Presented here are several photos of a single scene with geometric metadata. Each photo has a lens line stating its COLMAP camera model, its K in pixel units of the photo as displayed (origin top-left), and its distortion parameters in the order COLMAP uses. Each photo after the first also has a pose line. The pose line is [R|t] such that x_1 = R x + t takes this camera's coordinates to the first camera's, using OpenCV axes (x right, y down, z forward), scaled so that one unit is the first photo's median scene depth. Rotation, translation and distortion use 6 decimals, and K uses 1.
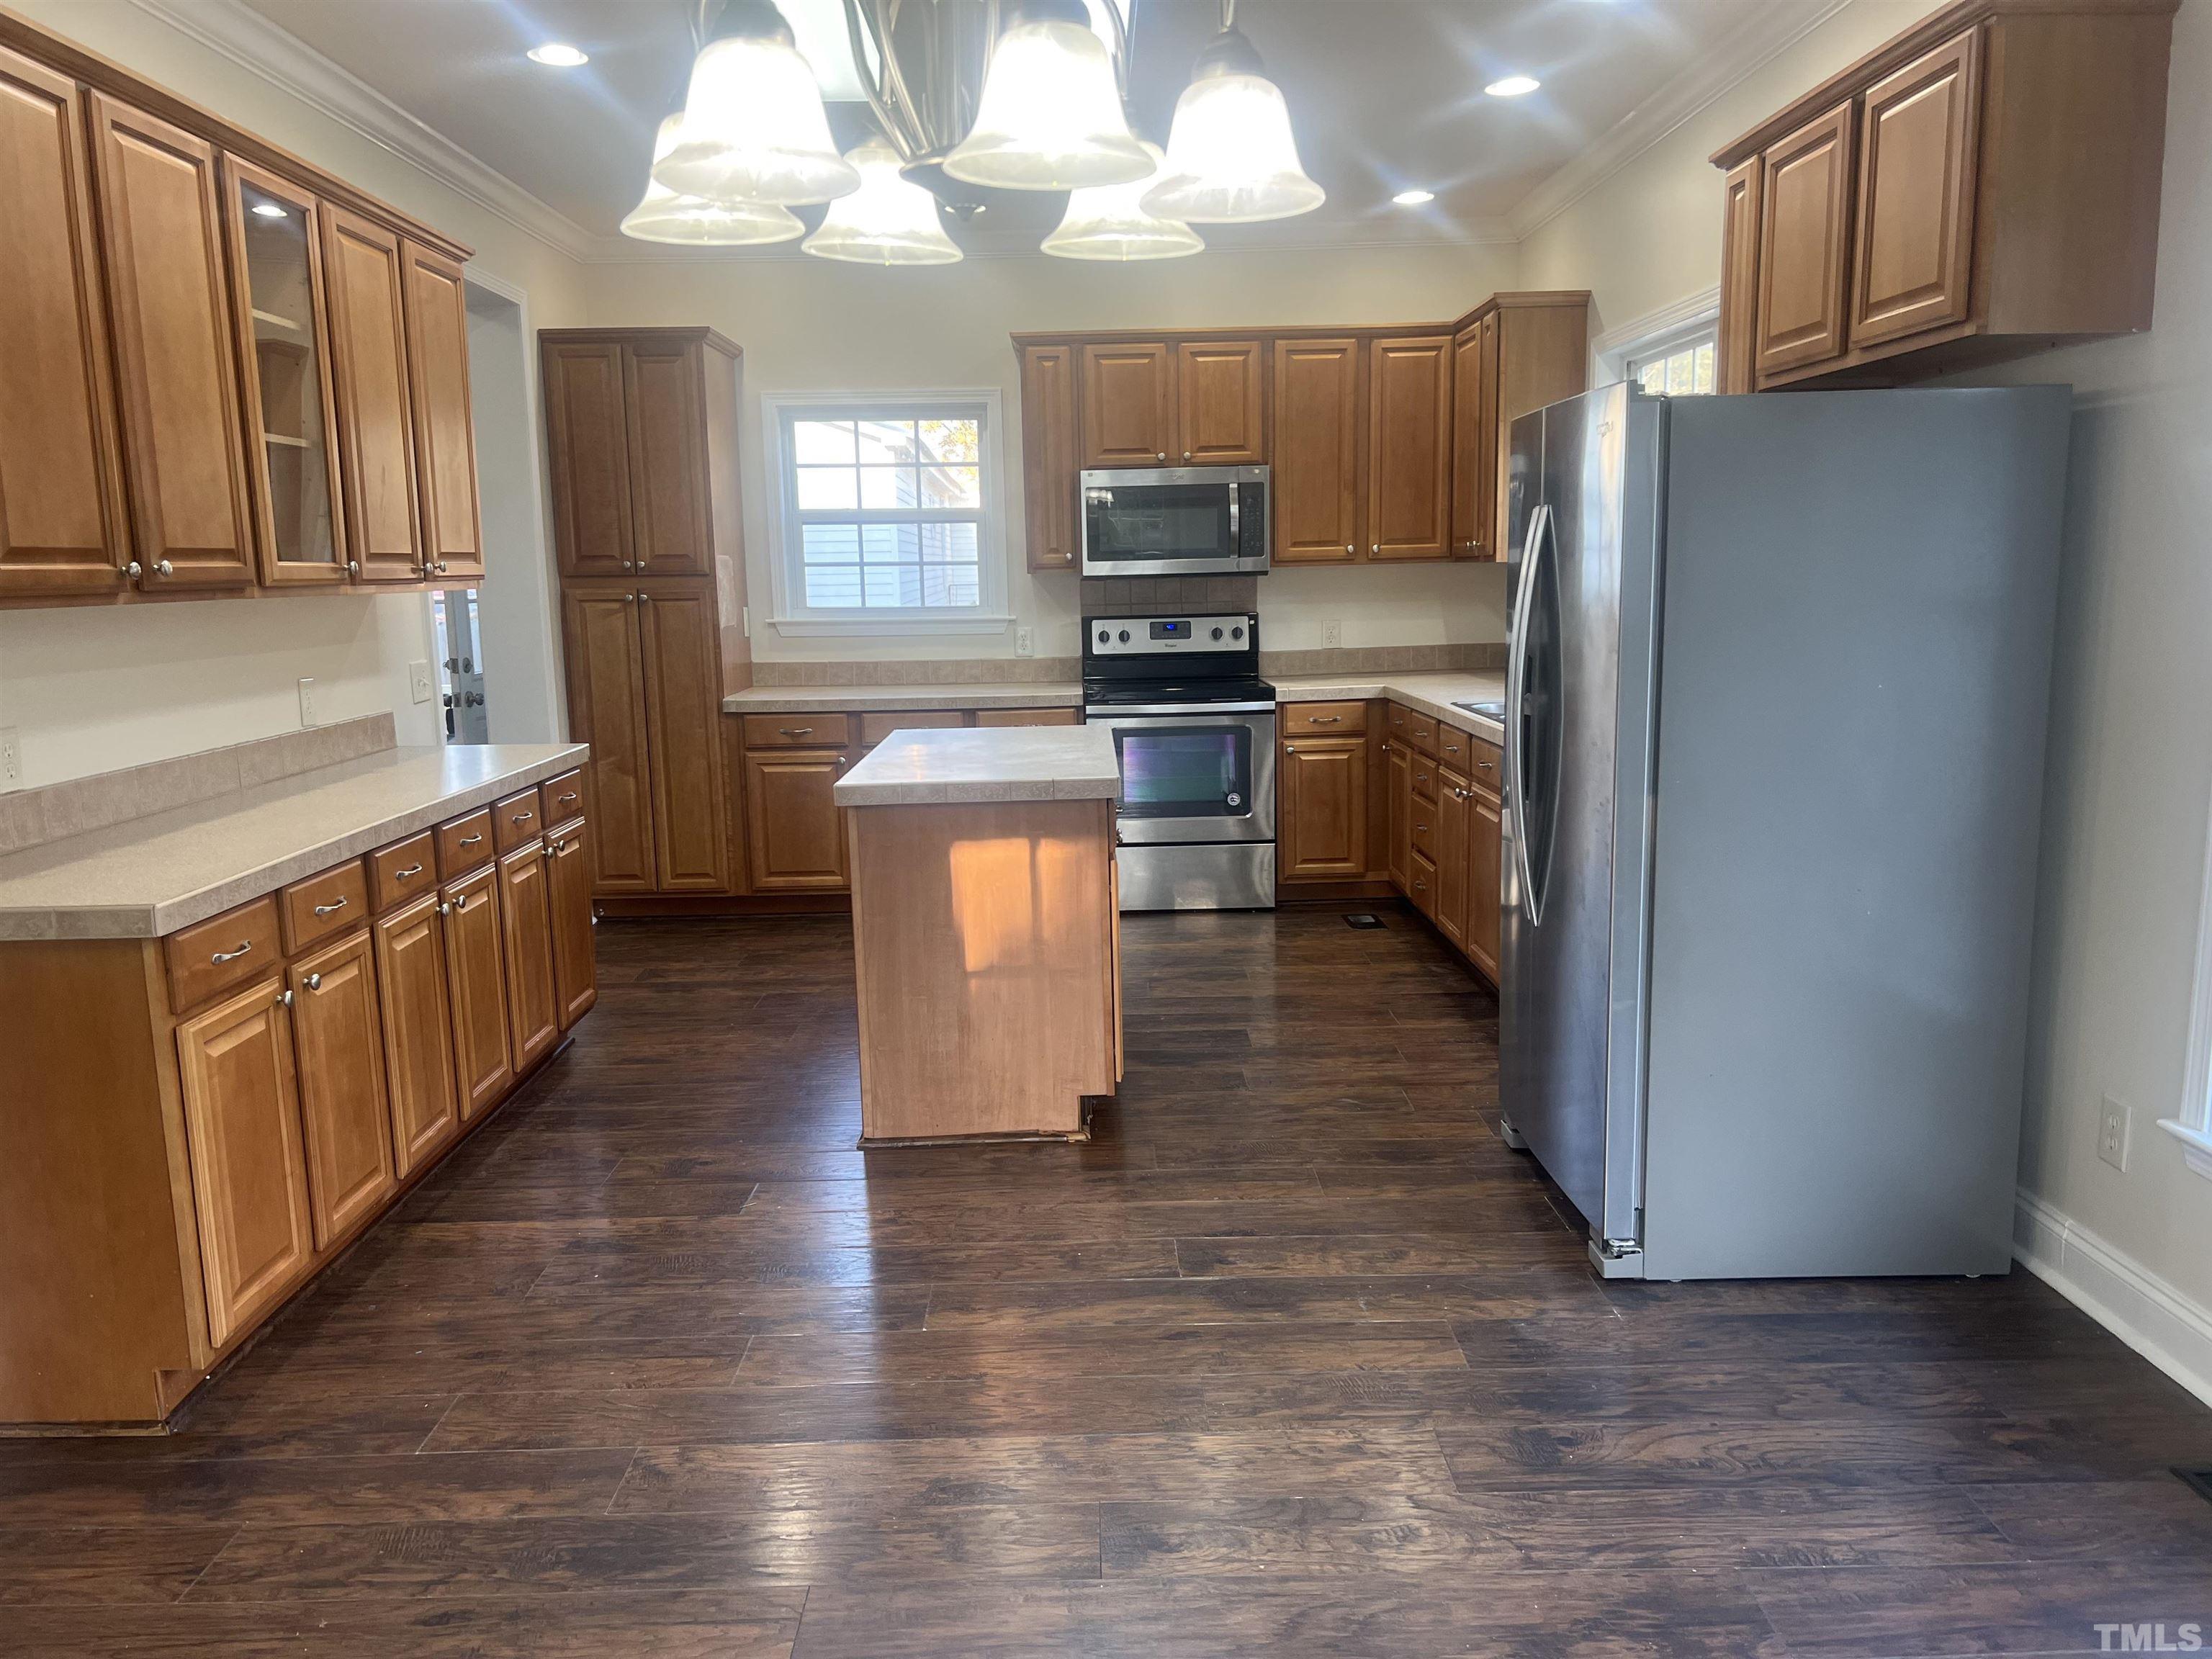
lens RADIAL K [[1665.2, 0, 1099.0], [0, 1665.2, 838.1], [0, 0, 1]] dist [0.069280, -0.070401]
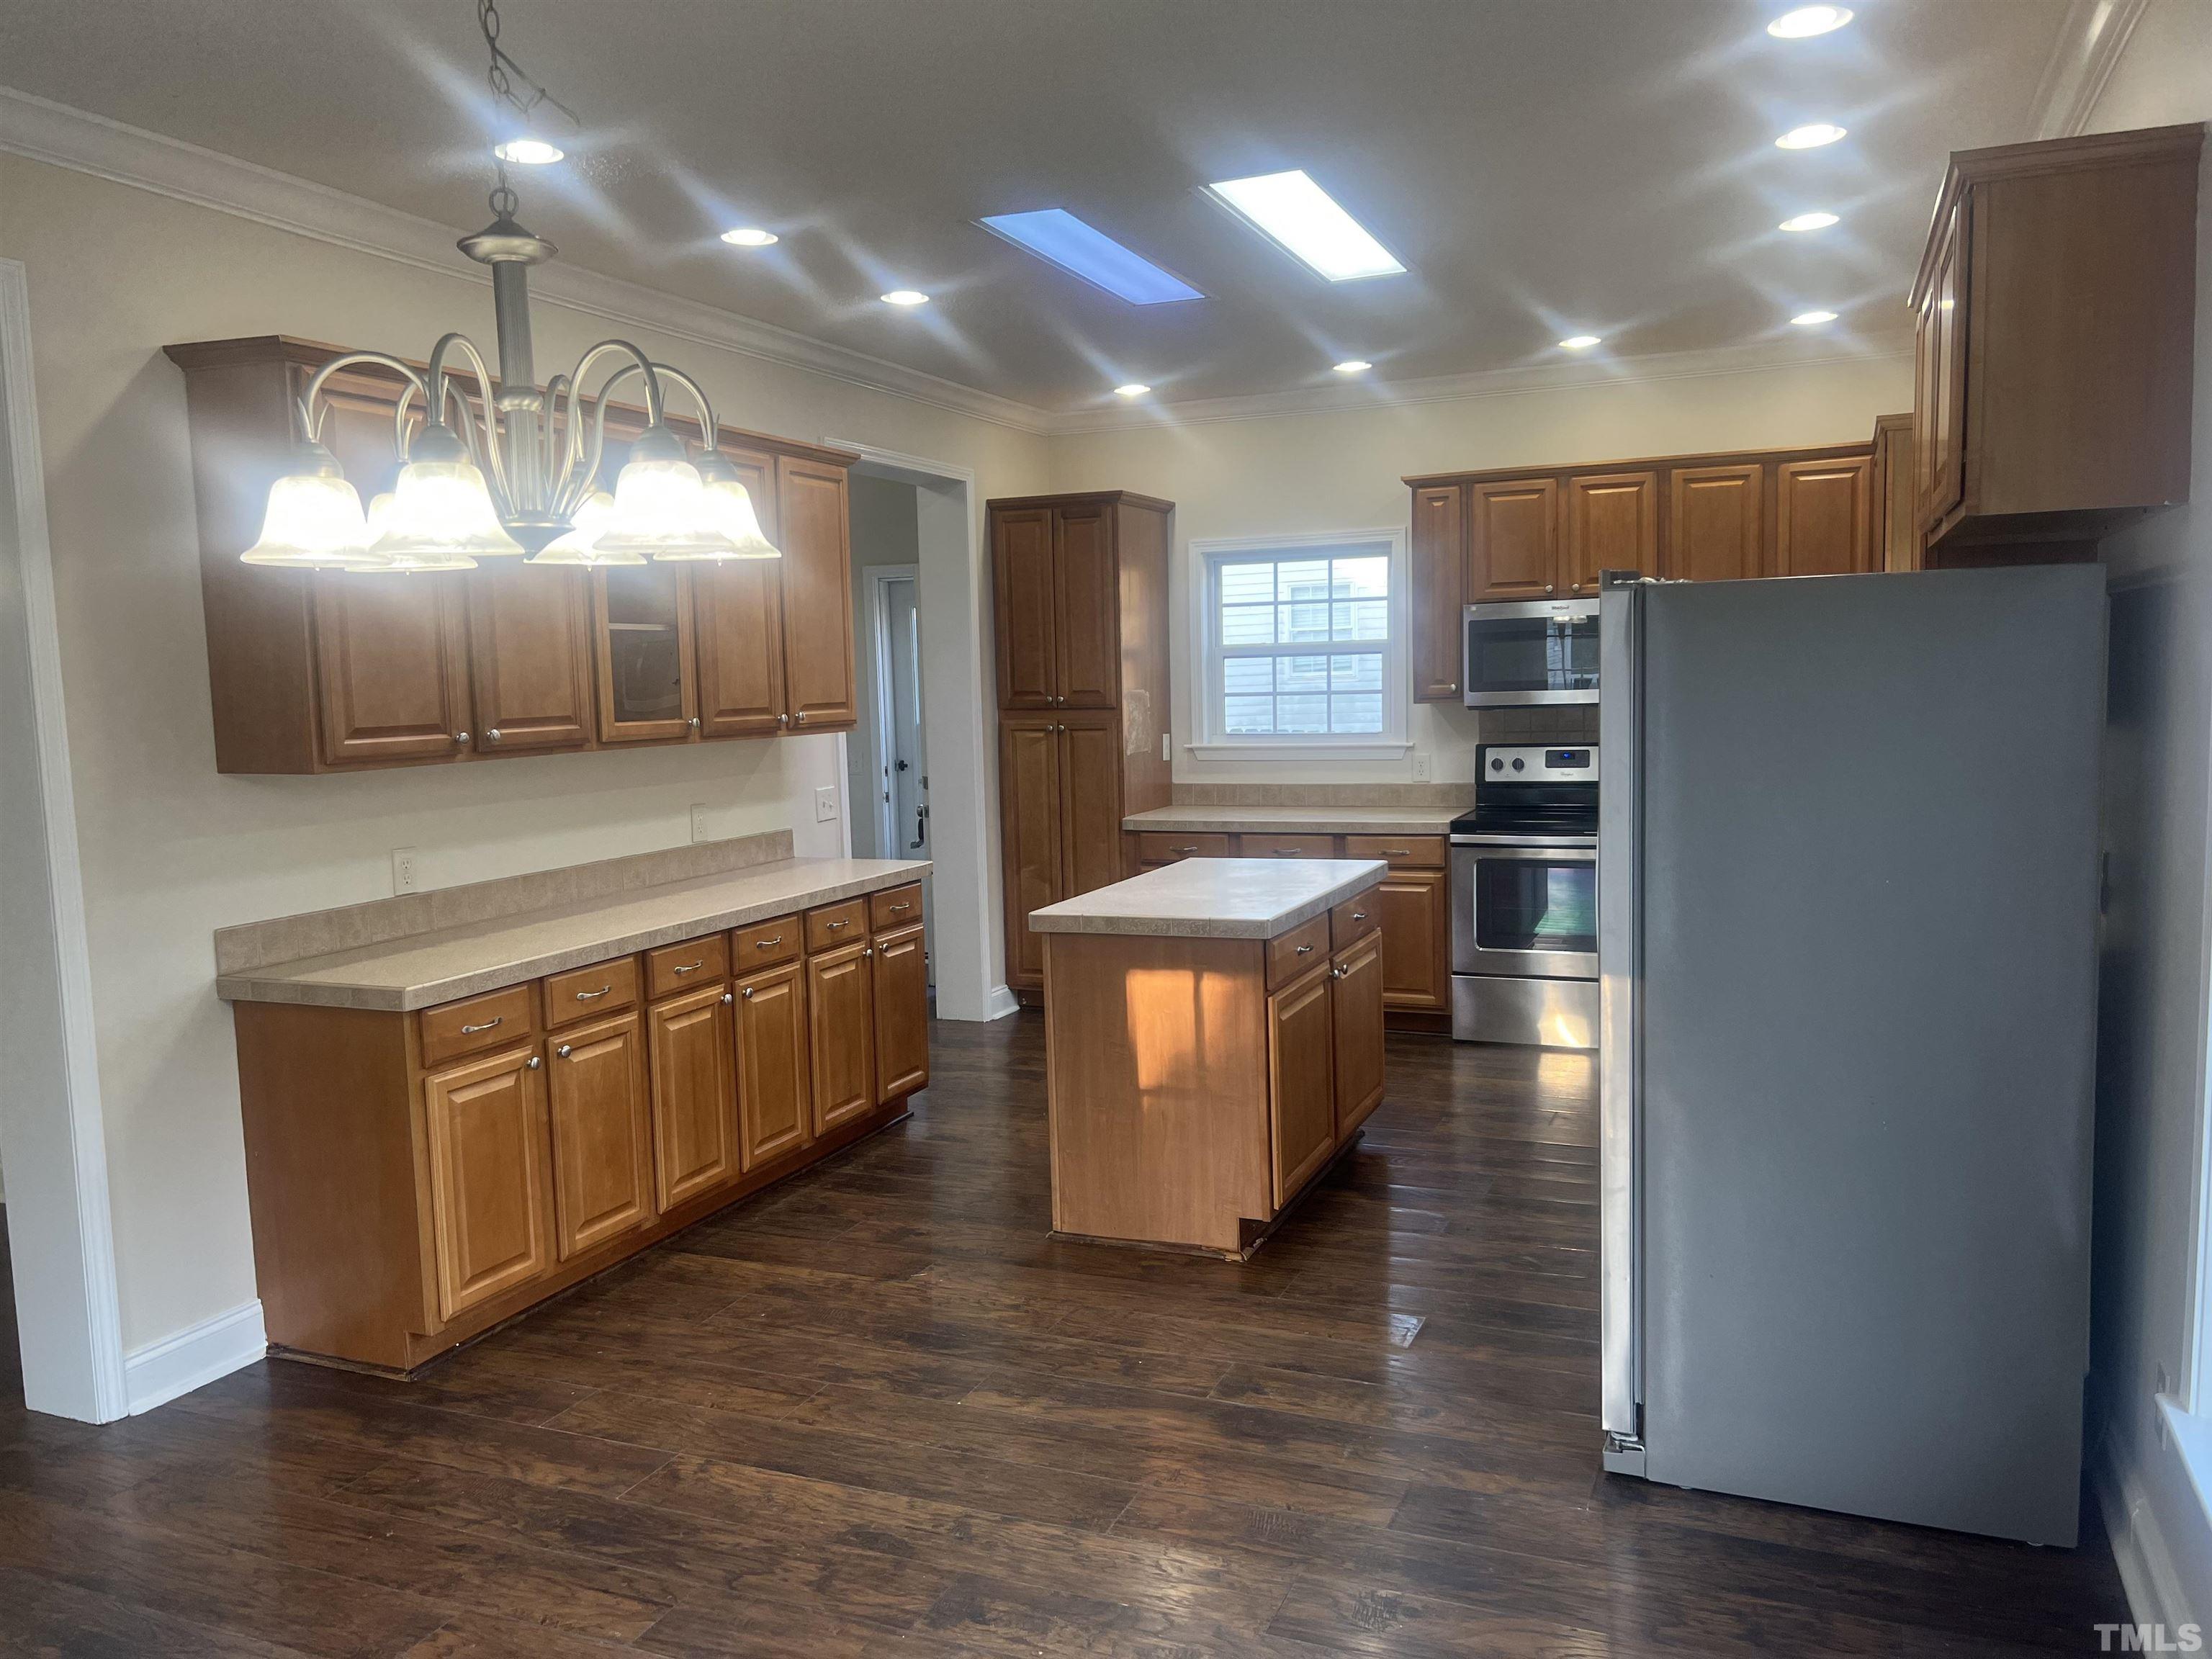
lens RADIAL K [[1665.2, 0, 1095.6], [0, 1665.2, 831.7], [0, 0, 1]] dist [0.069280, -0.070401]
pose [[0.916716, 0.033921, -0.398096, 0.331085], [-0.056944, 0.997310, -0.046148, -0.037373], [0.395460, 0.064974, 0.916182, -0.029267]]
